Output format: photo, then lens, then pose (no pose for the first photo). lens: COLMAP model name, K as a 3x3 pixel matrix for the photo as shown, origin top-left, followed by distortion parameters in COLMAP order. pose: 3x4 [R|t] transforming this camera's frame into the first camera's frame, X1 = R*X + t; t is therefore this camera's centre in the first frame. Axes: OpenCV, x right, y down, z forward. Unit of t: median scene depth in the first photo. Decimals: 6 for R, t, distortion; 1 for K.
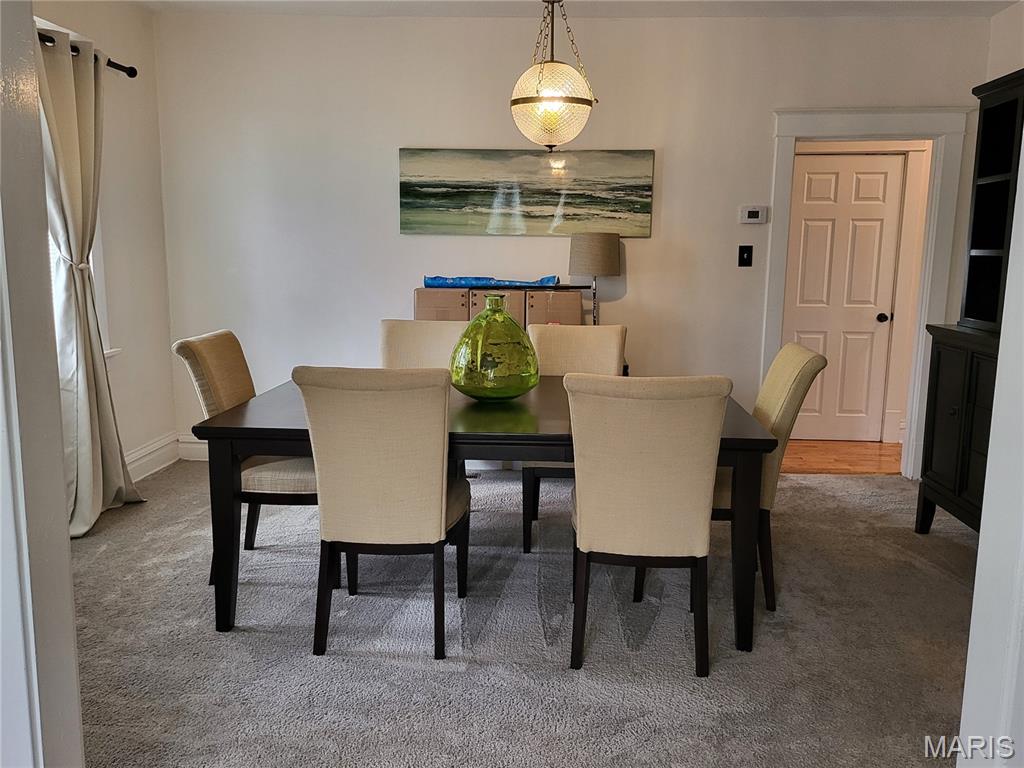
lens RADIAL K [[876.5, 0, 512.5], [0, 876.5, 383.2], [0, 0, 1]] dist [0.057368, -0.008802]
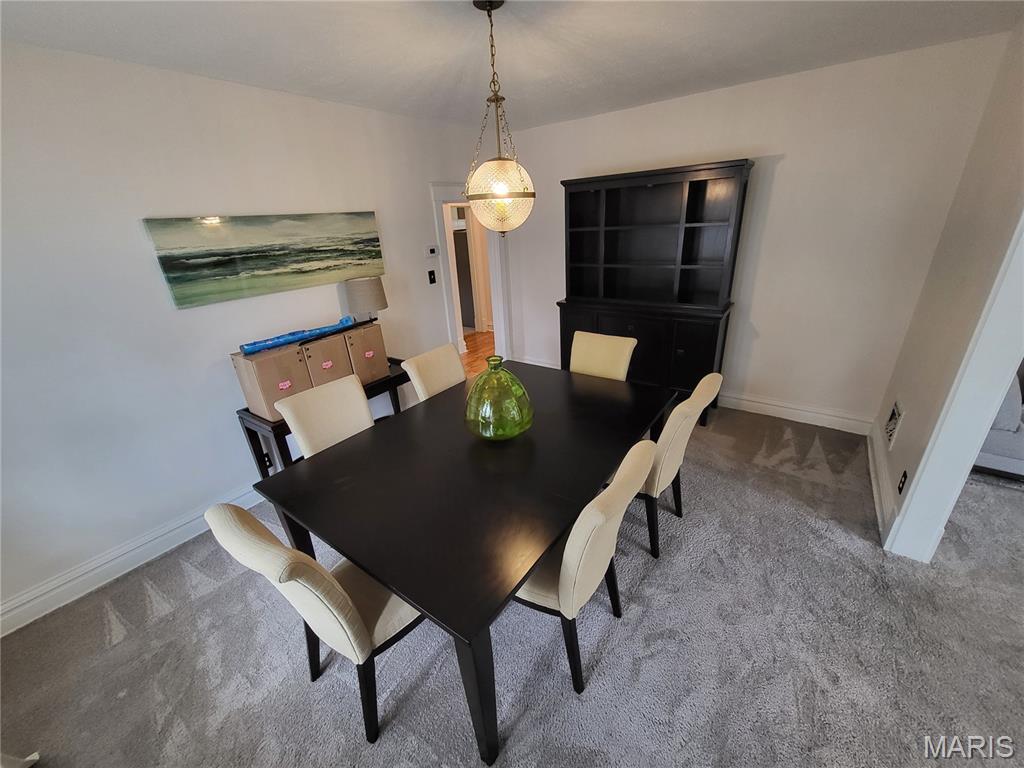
lens RADIAL K [[403.4, 0, 513.2], [0, 403.4, 392.3], [0, 0, 1]] dist [-0.002856, -0.000270]
pose [[0.537540, -0.377792, 0.753872, -0.310815], [0.196048, 0.925515, 0.324019, -0.160519], [-0.820131, -0.026378, 0.571567, 0.436821]]
